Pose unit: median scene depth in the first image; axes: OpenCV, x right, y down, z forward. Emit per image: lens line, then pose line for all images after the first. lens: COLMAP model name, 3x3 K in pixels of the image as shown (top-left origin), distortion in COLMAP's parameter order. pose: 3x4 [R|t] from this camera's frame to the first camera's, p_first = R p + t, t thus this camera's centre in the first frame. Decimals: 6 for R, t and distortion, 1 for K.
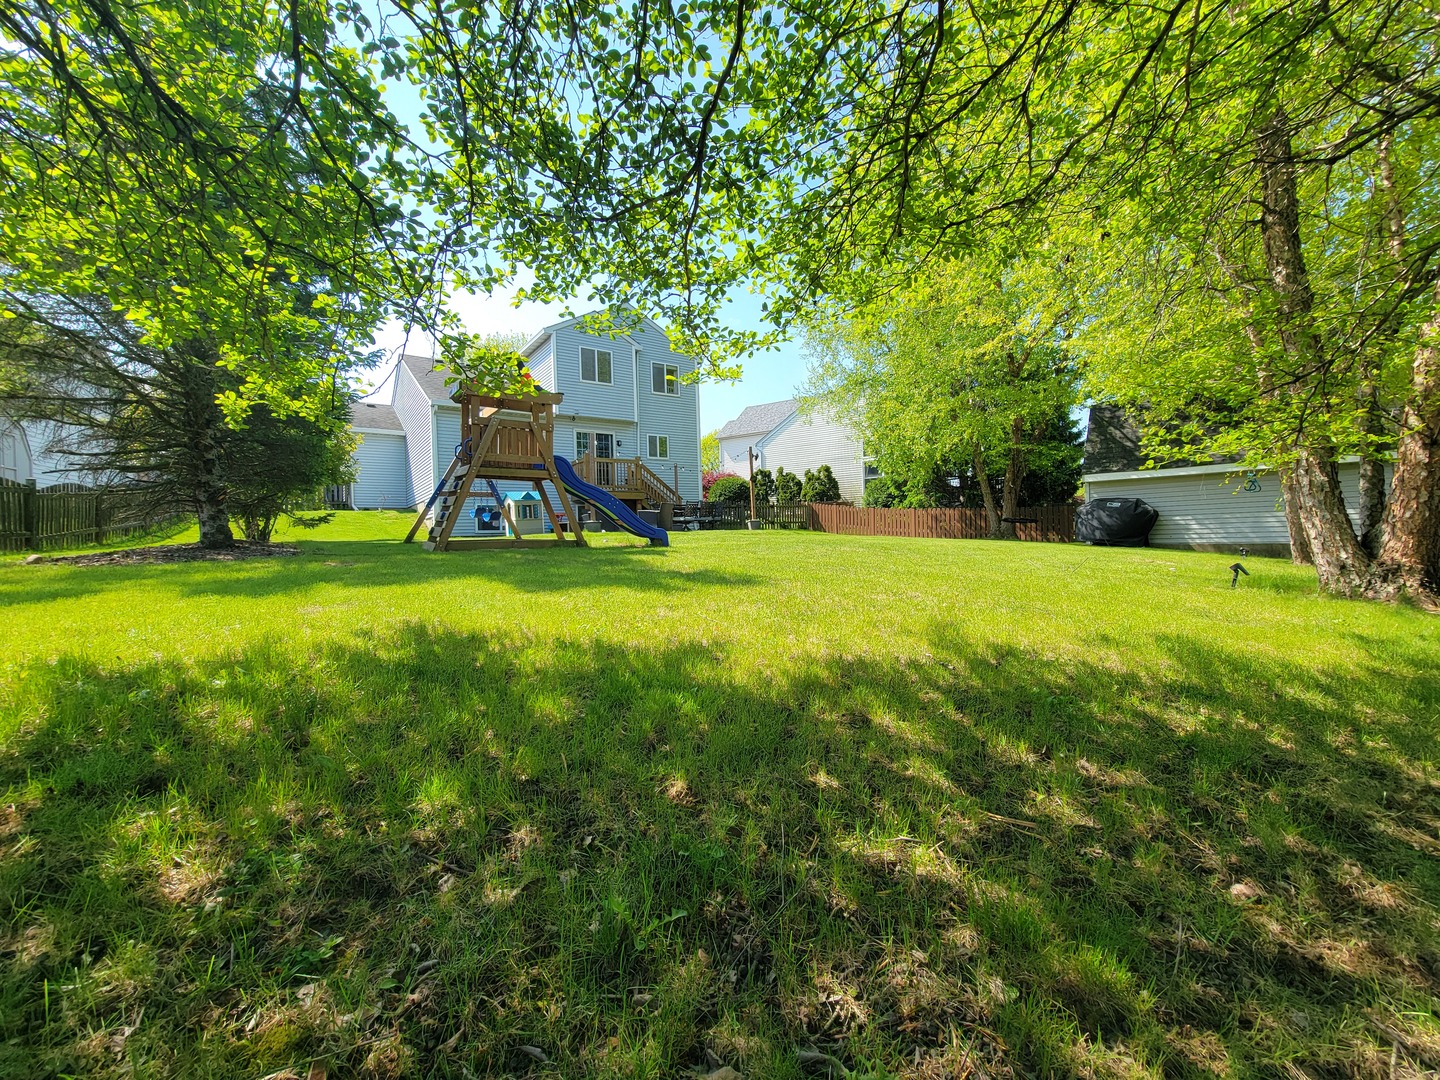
lens RADIAL K [[588.7, 0, 718.2], [0, 588.7, 541.6], [0, 0, 1]] dist [-0.000703, -0.000997]
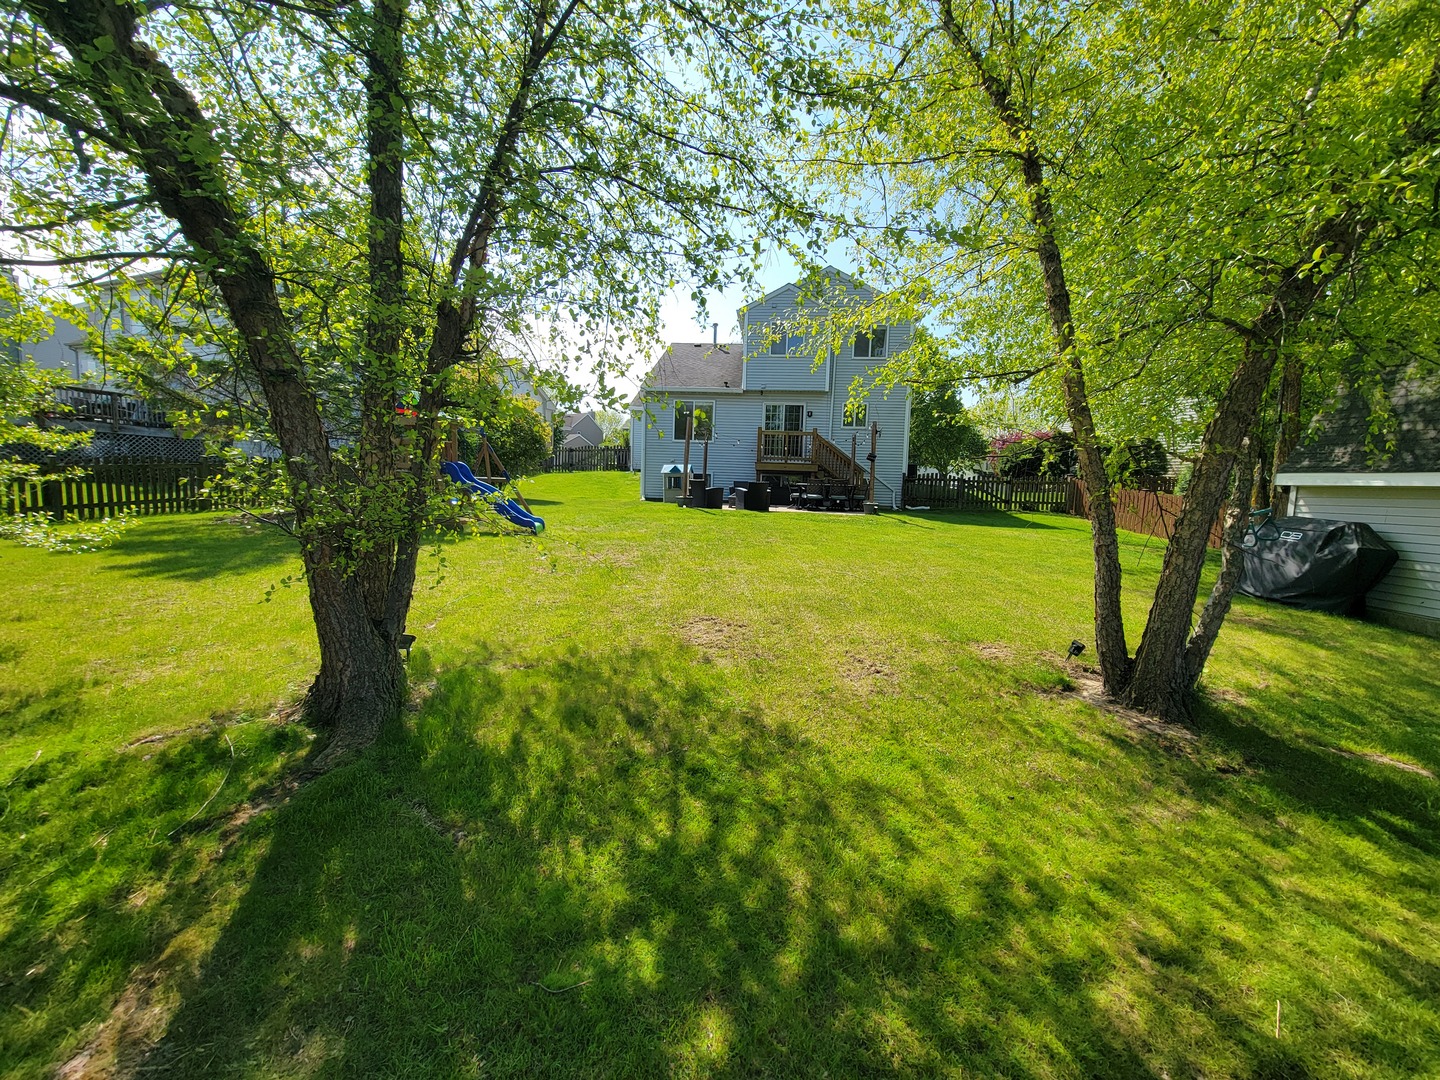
lens RADIAL K [[593.6, 0, 716.3], [0, 593.6, 535.9], [0, 0, 1]] dist [-0.003166, -0.000048]
pose [[0.753402, 0.109294, -0.648413, 0.377345], [-0.057377, 0.993256, 0.100752, -0.050919], [0.655052, -0.038703, 0.754592, 0.115471]]
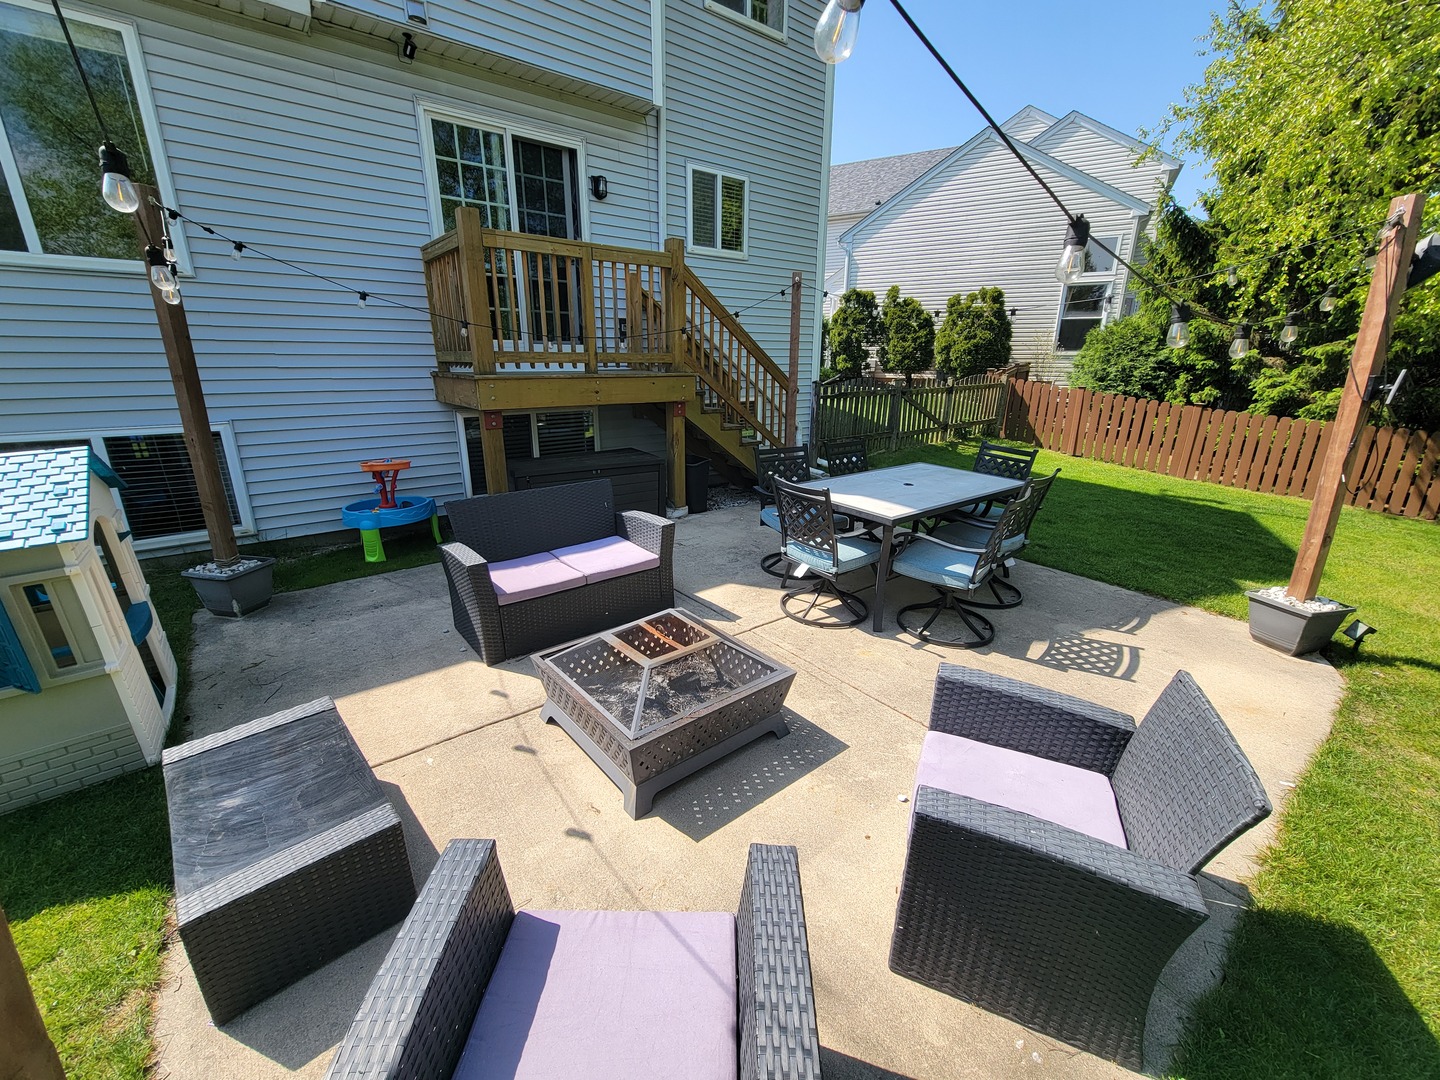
lens RADIAL K [[593.6, 0, 716.3], [0, 593.6, 535.9], [0, 0, 1]] dist [-0.003166, -0.000048]
pose [[0.997517, 0.019302, 0.067733, -0.122278], [-0.037807, 0.958151, 0.283756, -0.083987], [-0.059421, -0.285612, 0.956501, 0.641527]]
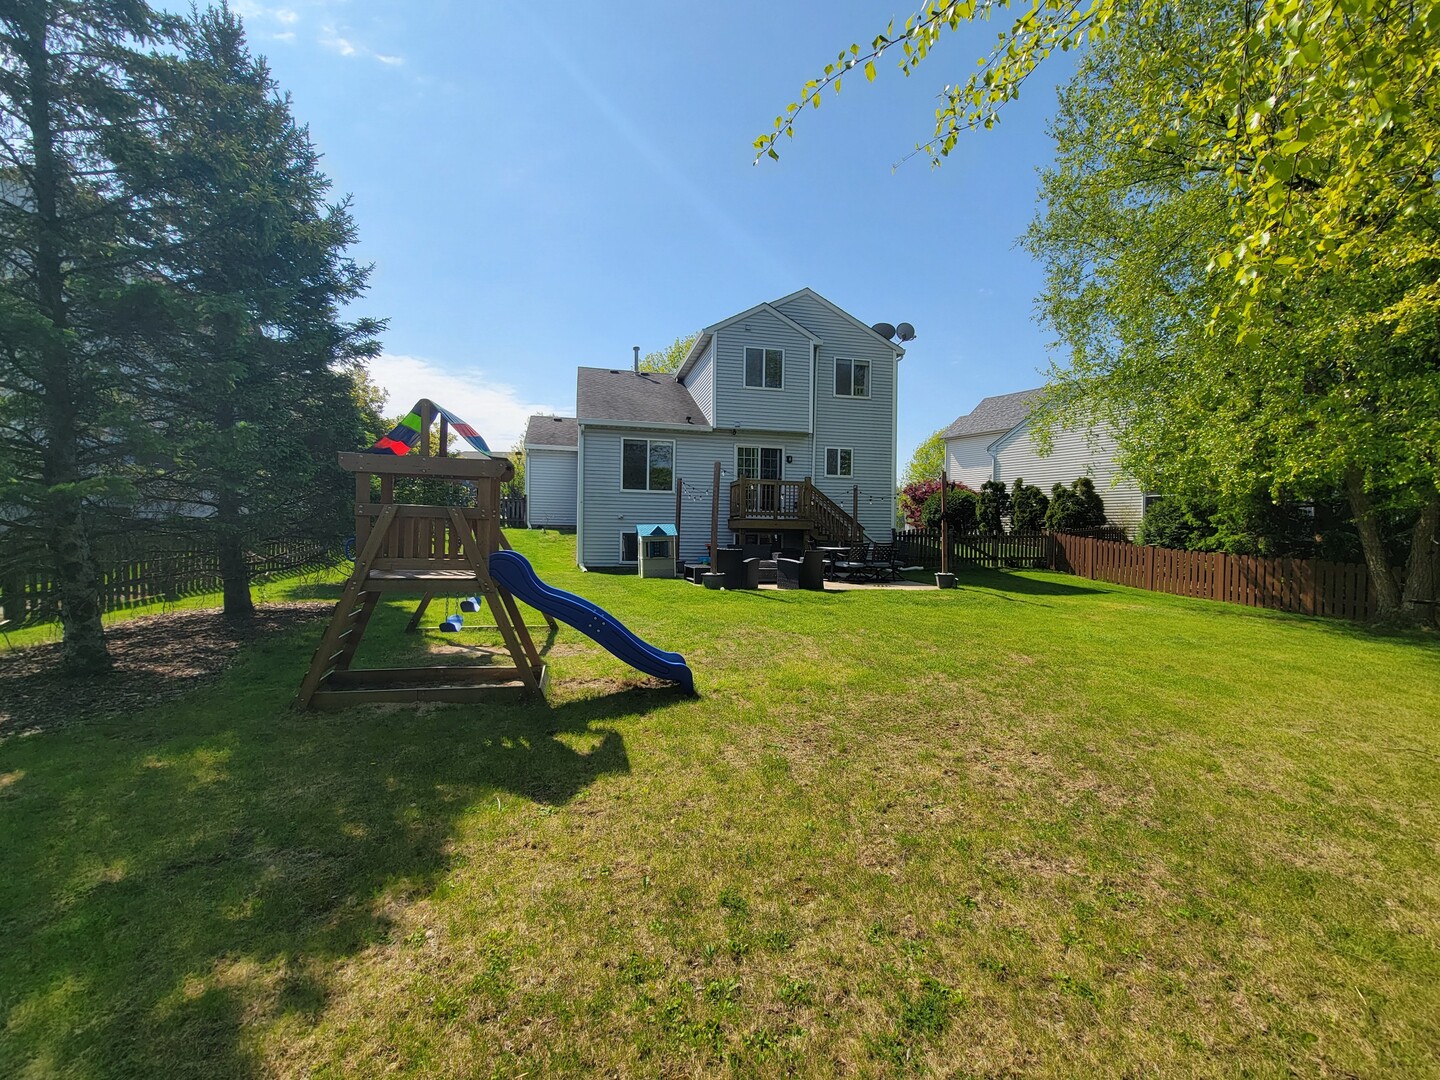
lens RADIAL K [[605.8, 0, 720.0], [0, 605.8, 540.0], [0, 0, 1]] dist [-0.001302, -0.000794]
pose [[0.925237, 0.048224, -0.376314, 0.066201], [-0.044466, 0.998836, 0.018670, -0.062043], [0.376776, -0.000541, 0.926304, 0.162363]]
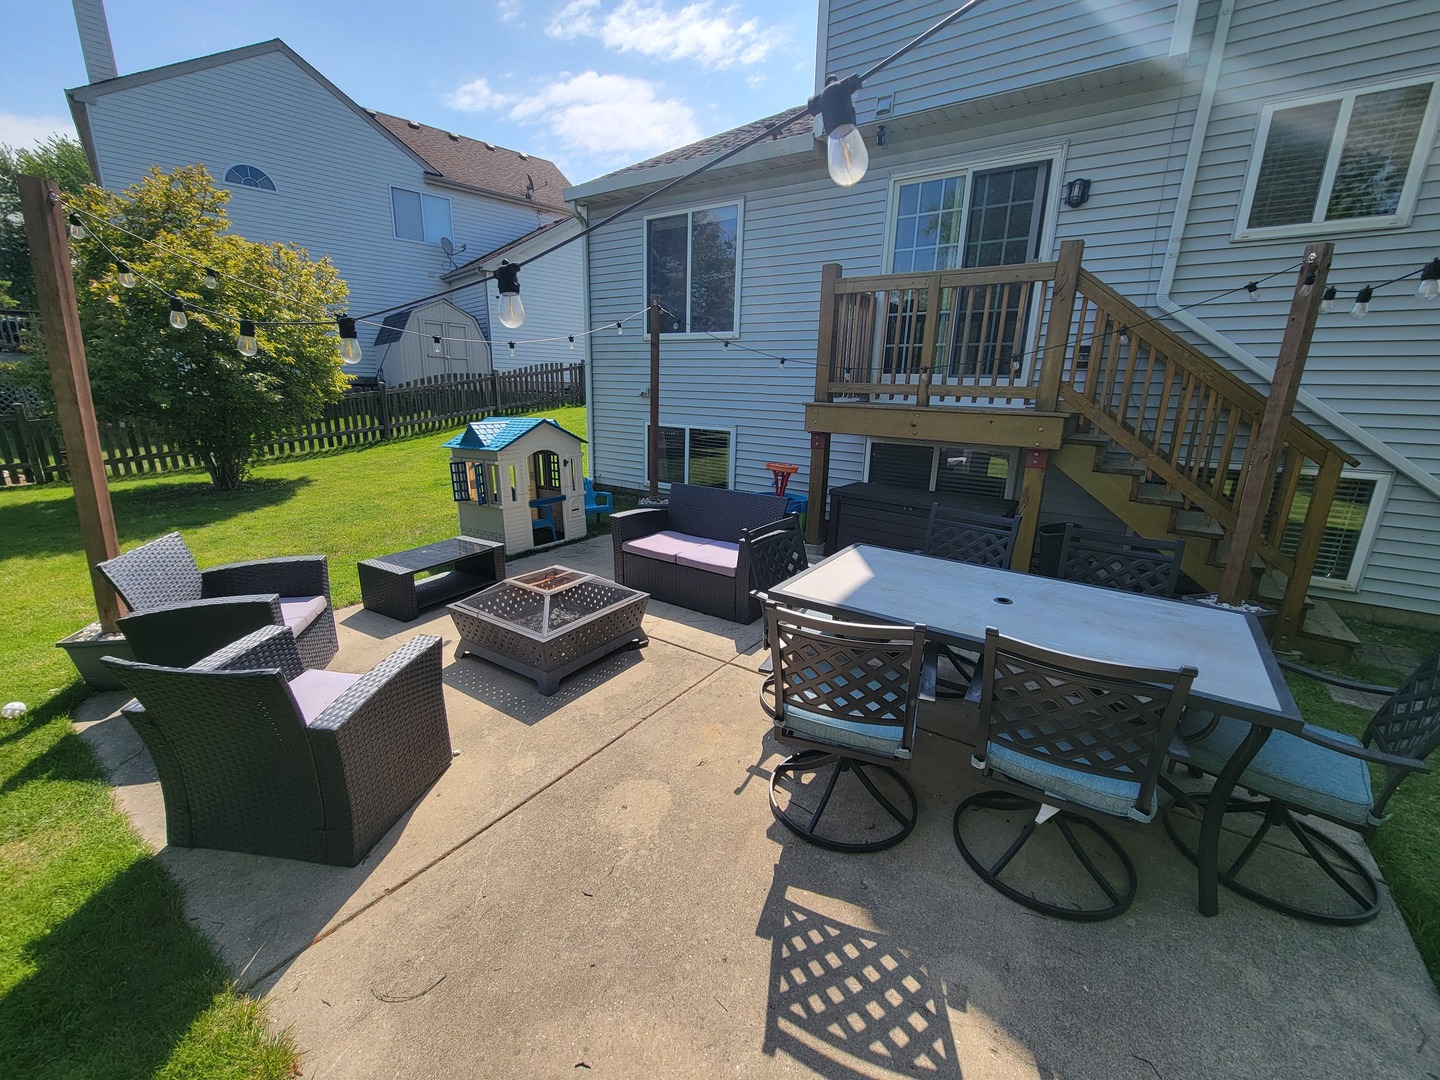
lens RADIAL K [[595.2, 0, 714.2], [0, 595.2, 535.6], [0, 0, 1]] dist [-0.020508, -0.000245]
pose [[0.336630, 0.267948, -0.902709, 0.035381], [-0.041938, 0.961974, 0.269901, -0.086833], [0.940703, -0.052999, 0.335066, 0.740858]]
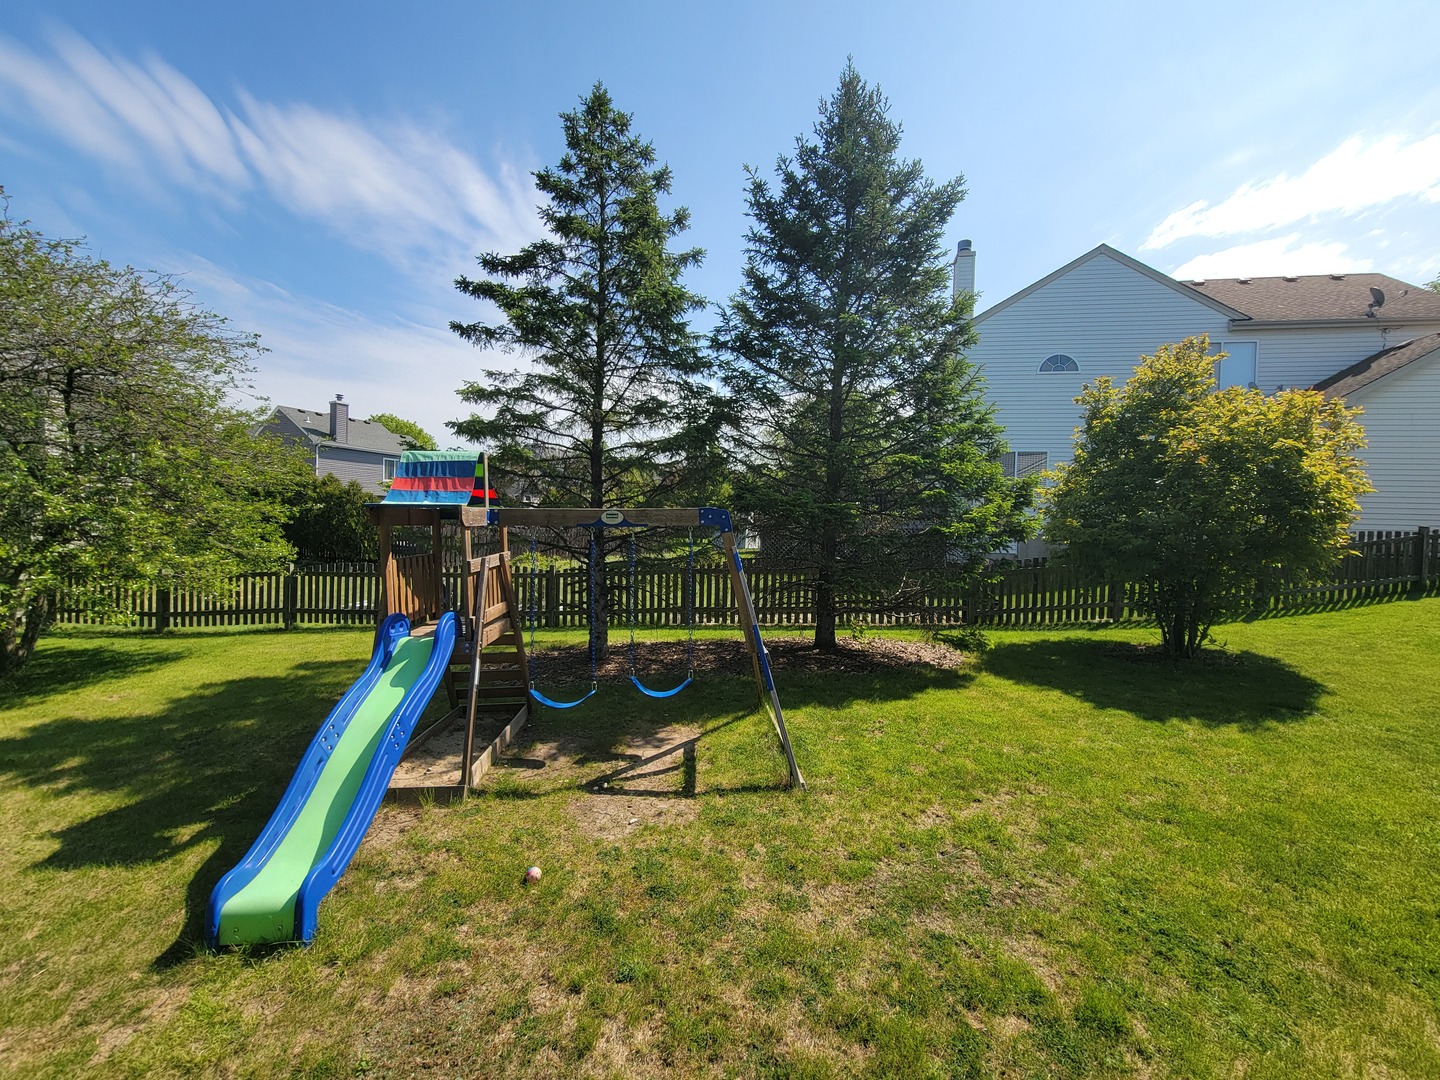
lens RADIAL K [[588.7, 0, 718.2], [0, 588.7, 541.6], [0, 0, 1]] dist [-0.000703, -0.000997]
pose [[-0.531553, 0.037576, -0.846191, 0.010567], [-0.008849, 0.998715, 0.049908, -0.083041], [0.846979, 0.034017, -0.530538, 0.514789]]
